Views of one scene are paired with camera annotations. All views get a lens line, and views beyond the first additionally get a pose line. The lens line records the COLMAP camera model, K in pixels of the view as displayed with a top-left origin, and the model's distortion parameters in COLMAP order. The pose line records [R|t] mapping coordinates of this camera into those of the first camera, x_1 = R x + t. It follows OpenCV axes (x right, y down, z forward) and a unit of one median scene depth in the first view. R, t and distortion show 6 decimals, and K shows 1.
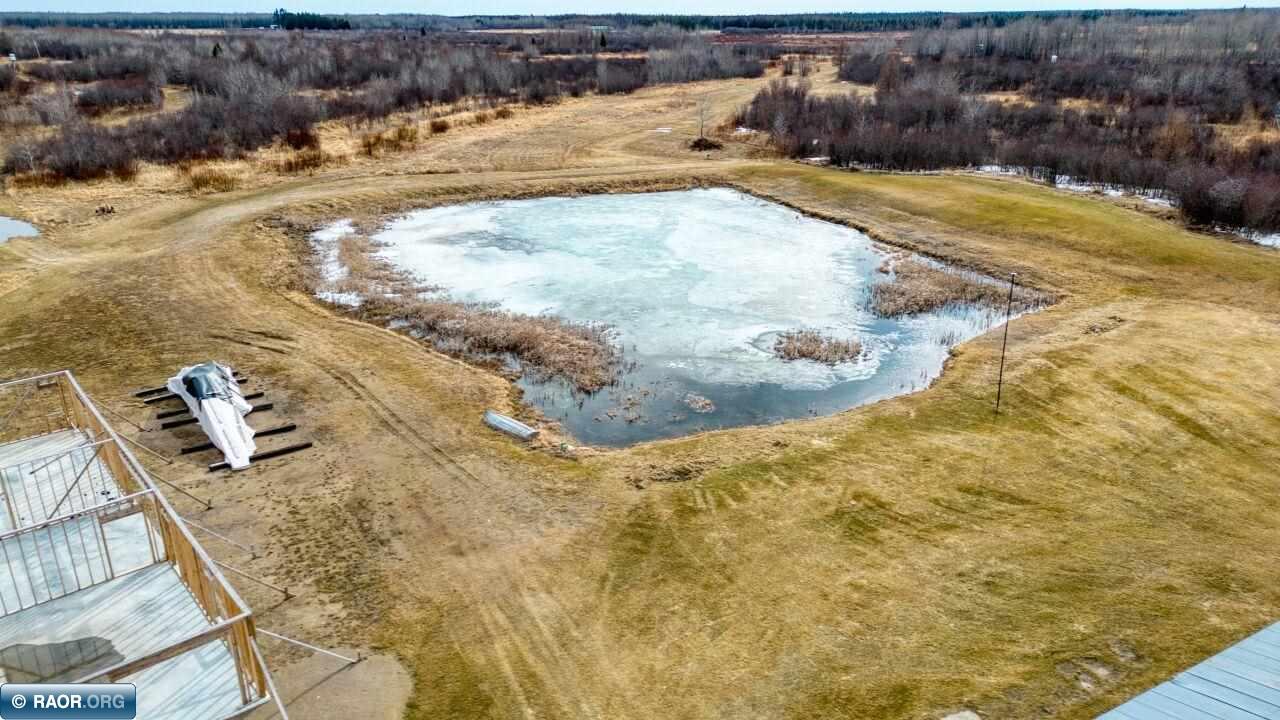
lens RADIAL K [[883.4, 0, 640.0], [0, 883.4, 360.0], [0, 0, 1]] dist [0.081348, -0.079375]
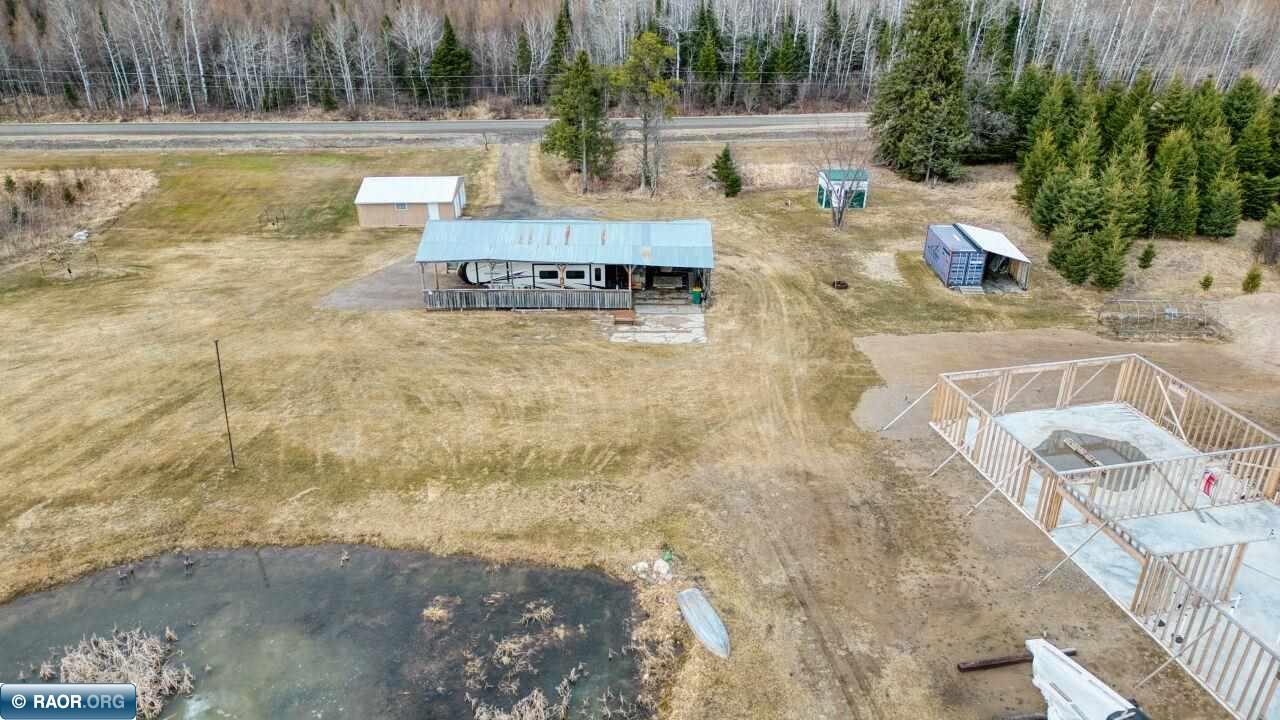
lens RADIAL K [[883.4, 0, 640.0], [0, 883.4, 360.0], [0, 0, 1]] dist [0.081348, -0.079375]
pose [[-0.879096, -0.197528, 0.433790, -0.291394], [0.179402, 0.706045, 0.685066, -0.469841], [-0.441595, 0.680061, -0.585244, 0.991664]]
